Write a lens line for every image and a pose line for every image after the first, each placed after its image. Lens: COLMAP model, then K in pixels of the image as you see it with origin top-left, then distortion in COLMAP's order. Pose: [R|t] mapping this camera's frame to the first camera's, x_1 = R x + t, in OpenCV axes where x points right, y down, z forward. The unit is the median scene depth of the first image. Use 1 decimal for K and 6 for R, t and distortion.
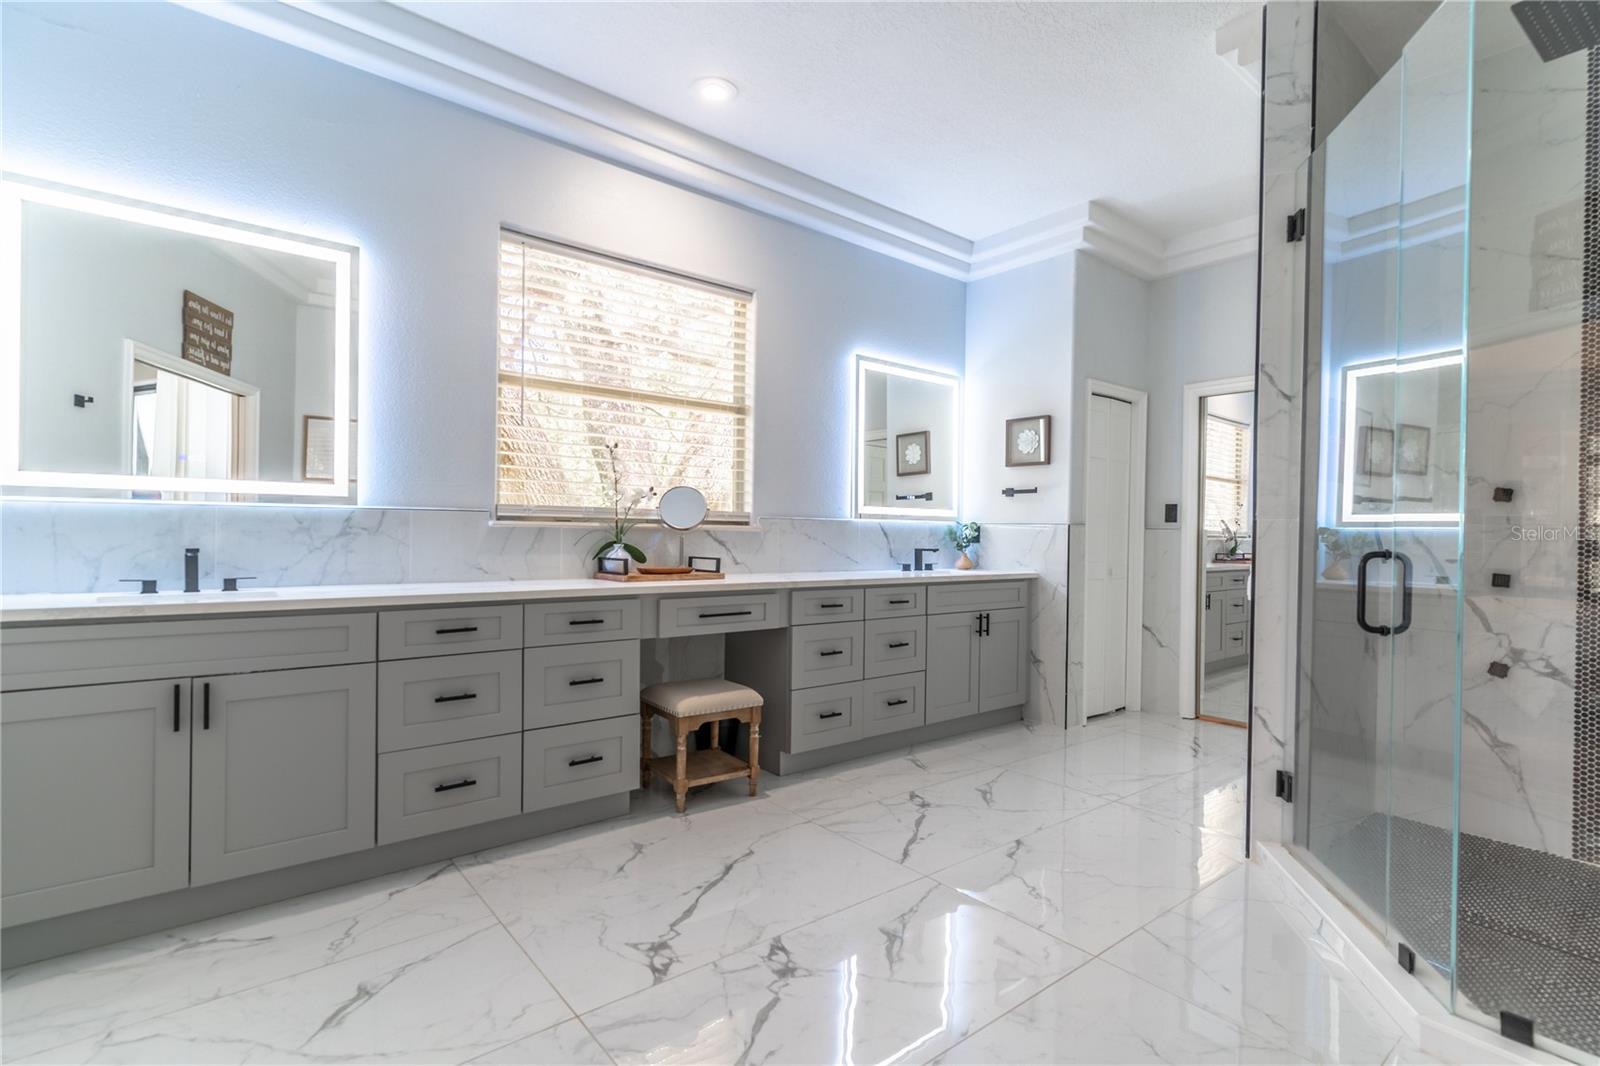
lens RADIAL K [[762.8, 0, 800.0], [0, 762.8, 533.0], [0, 0, 1]] dist [0.002442, 0.000714]
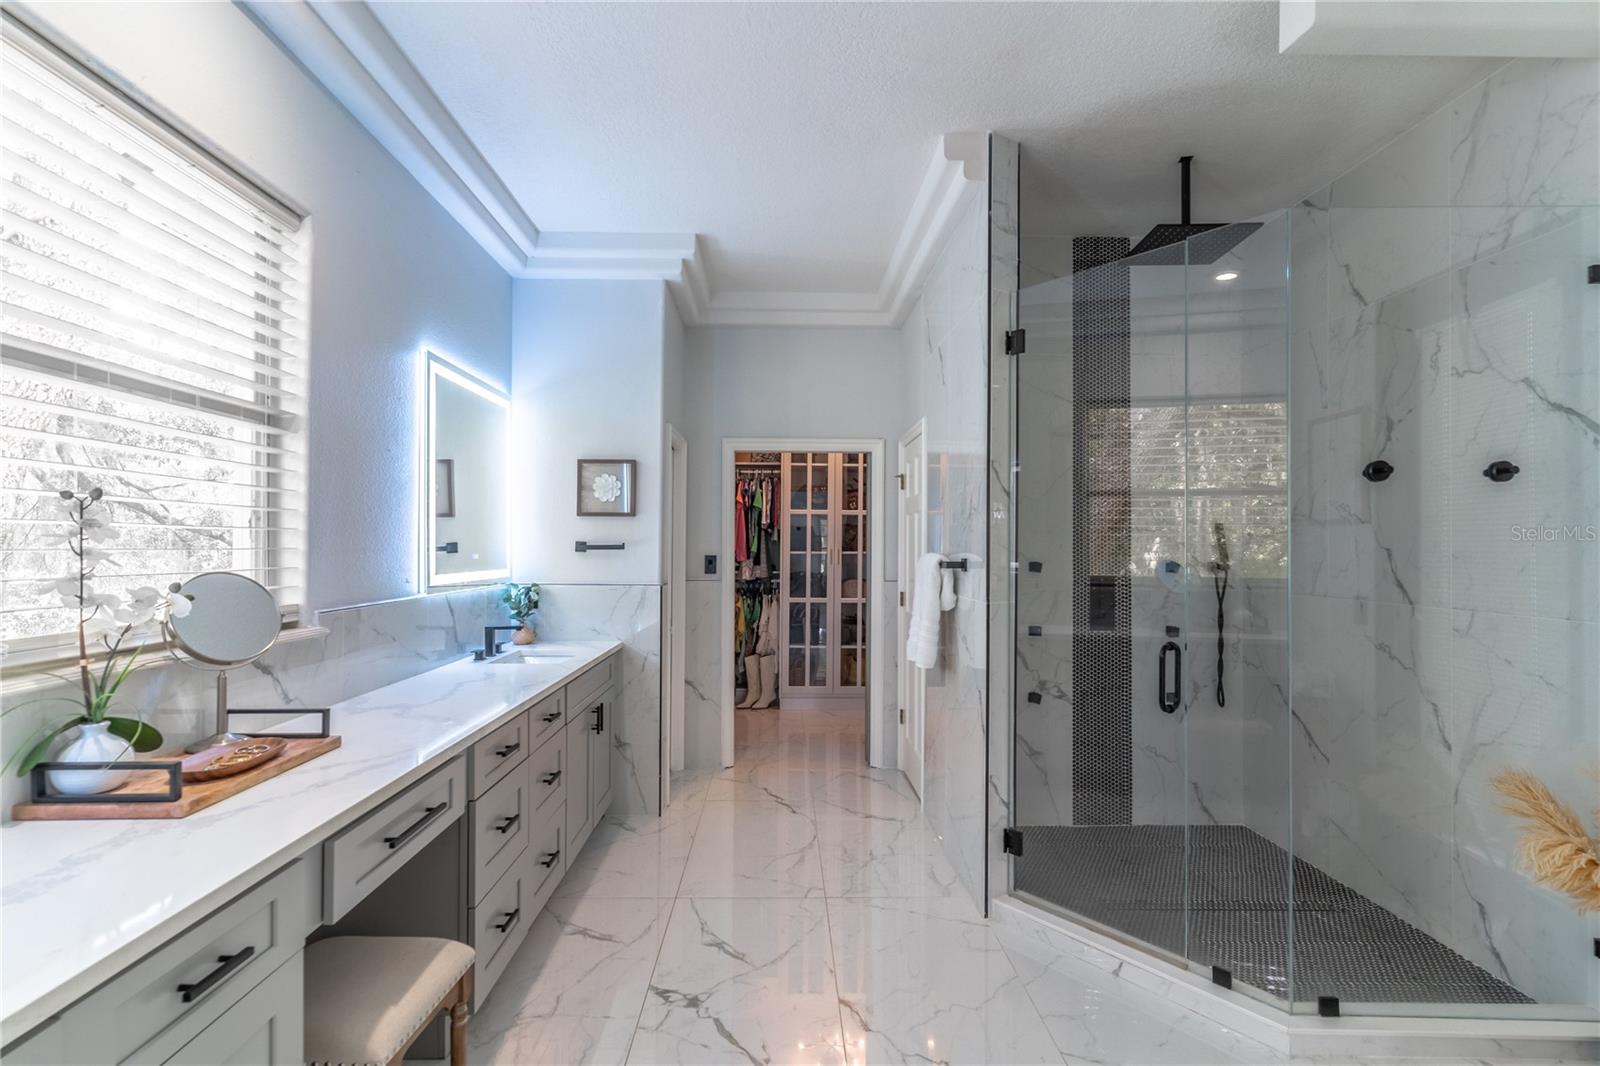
lens RADIAL K [[765.9, 0, 796.6], [0, 765.9, 536.4], [0, 0, 1]] dist [0.007462, 0.000682]
pose [[0.615266, -0.001789, 0.788318, -0.311563], [0.004832, 0.999987, -0.001501, -0.080905], [-0.788305, 0.004732, 0.615267, 0.393716]]
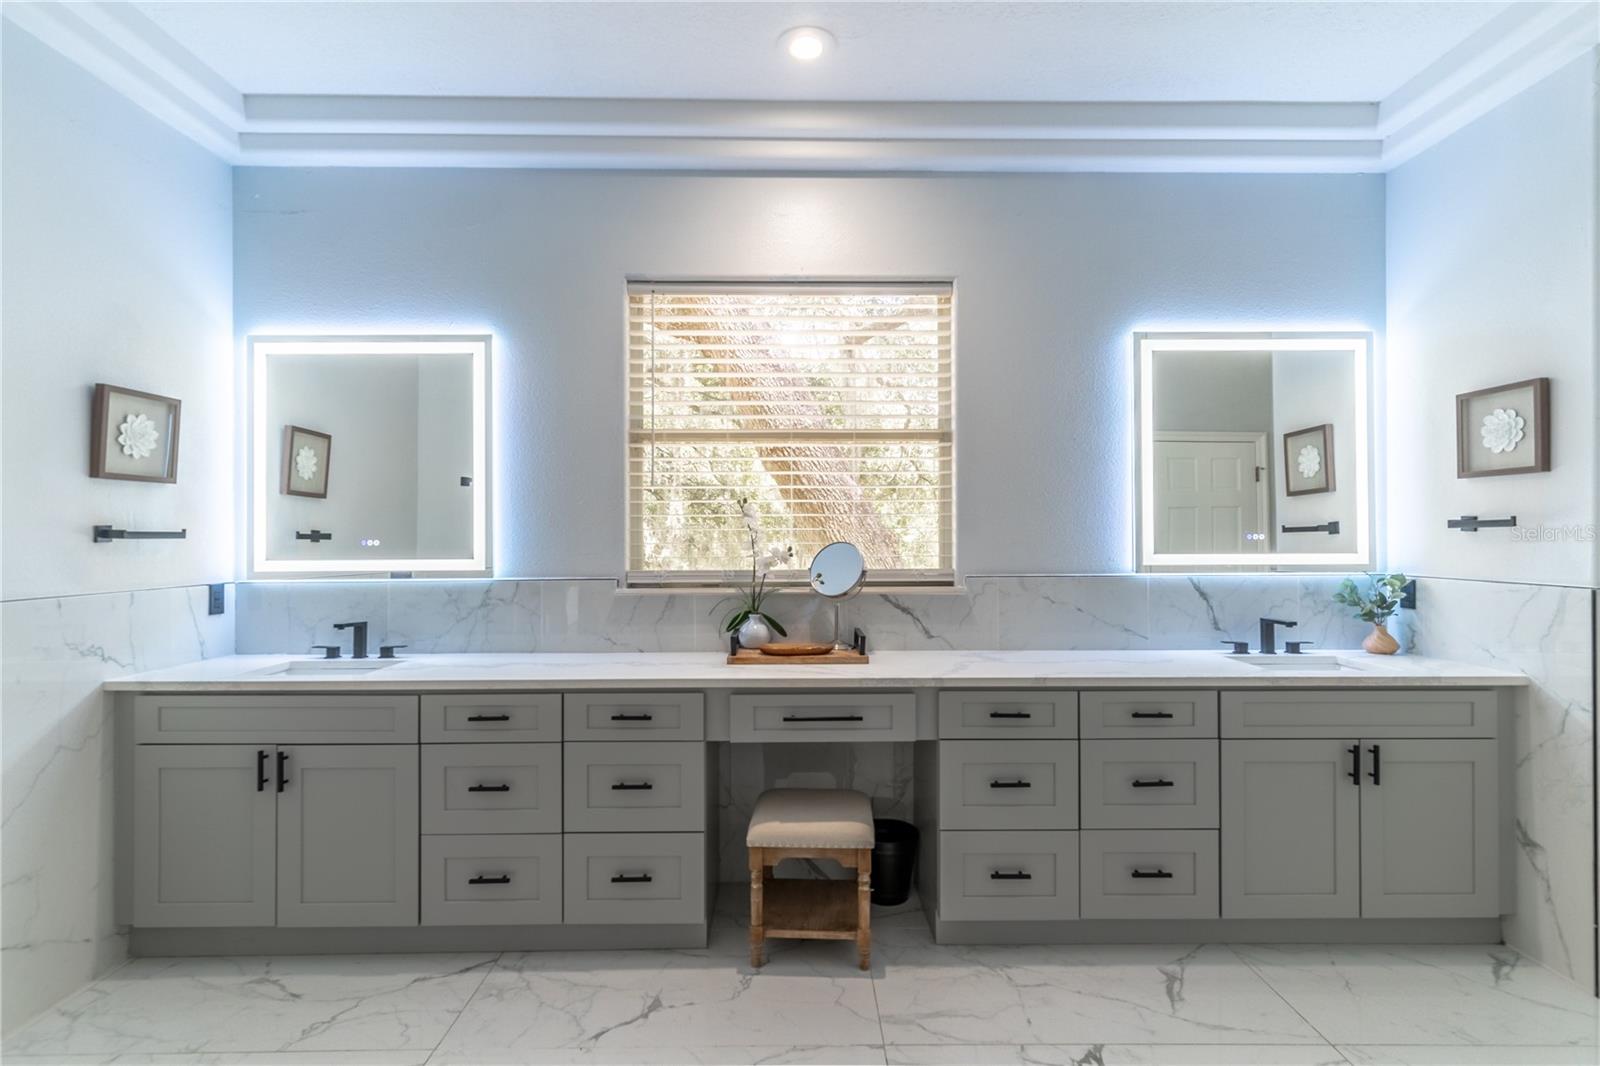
lens RADIAL K [[762.8, 0, 800.0], [0, 762.8, 533.0], [0, 0, 1]] dist [0.002442, 0.000714]
pose [[0.781351, -0.019615, -0.623783, 0.314914], [0.014142, 0.999806, -0.013725, -0.059715], [0.623931, 0.001902, 0.781477, 0.335492]]
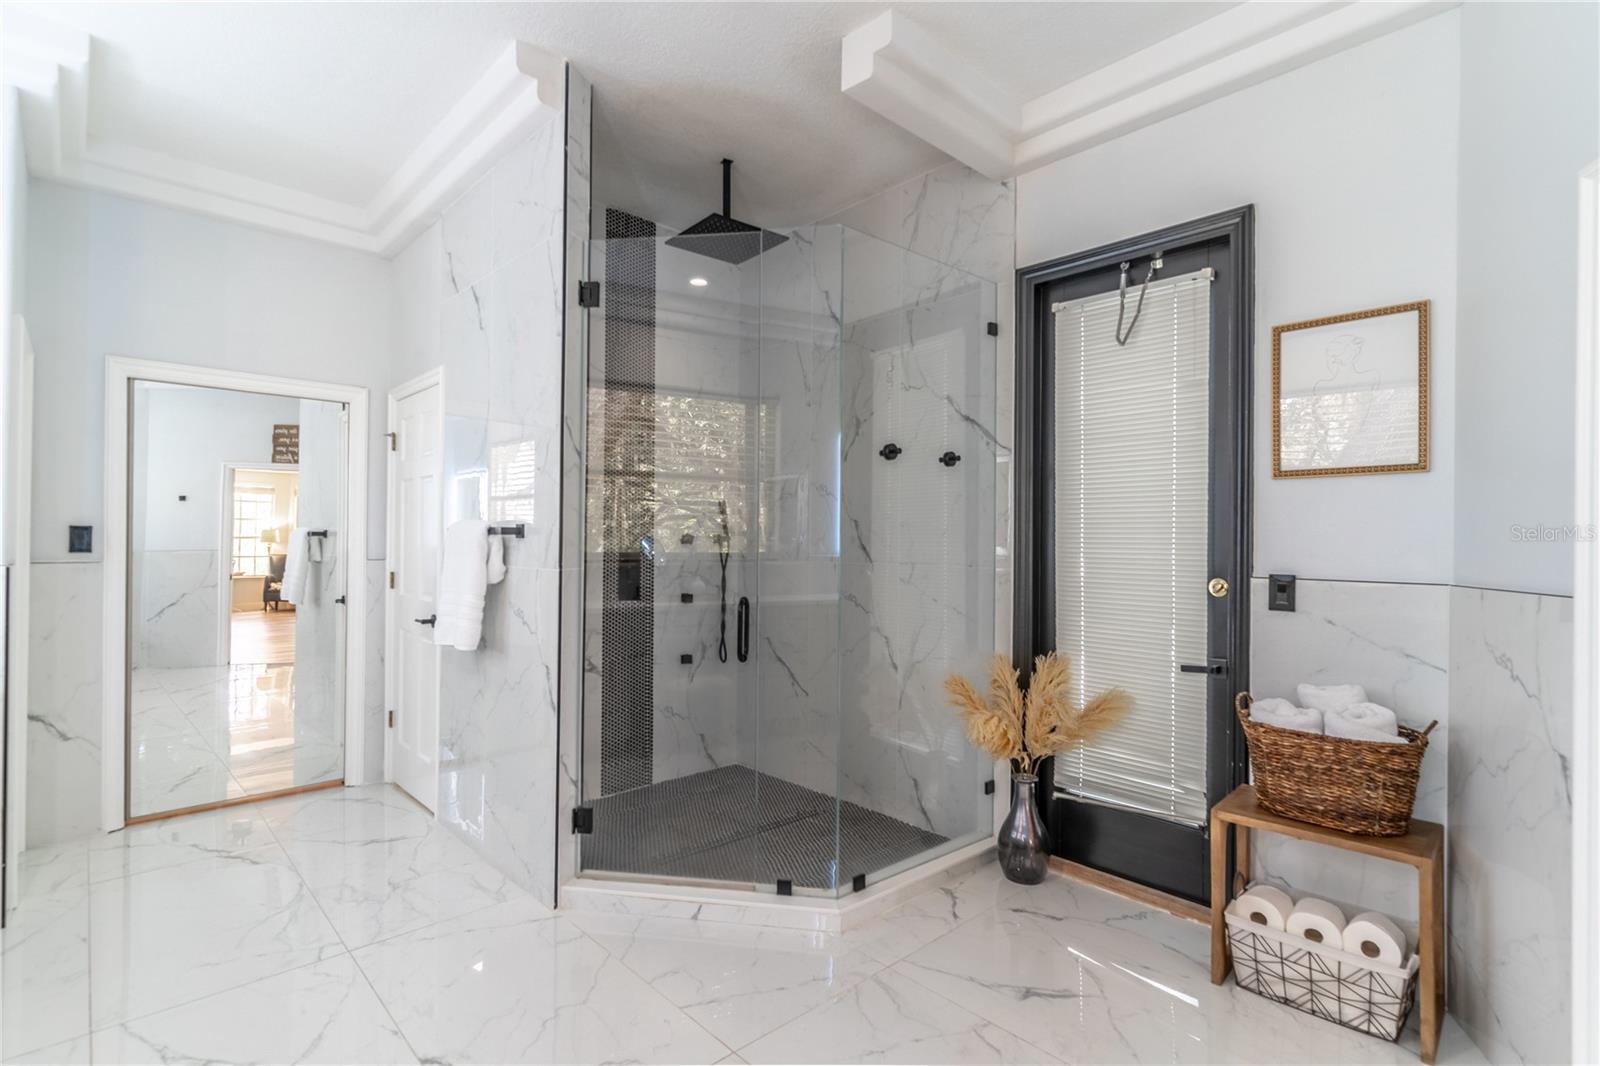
lens RADIAL K [[767.6, 0, 798.9], [0, 767.6, 536.4], [0, 0, 1]] dist [0.001524, -0.000615]
pose [[-0.064864, -0.009488, 0.997849, -0.313219], [-0.007881, 0.999928, 0.008995, -0.052870], [-0.997863, -0.007280, -0.064934, 0.545209]]
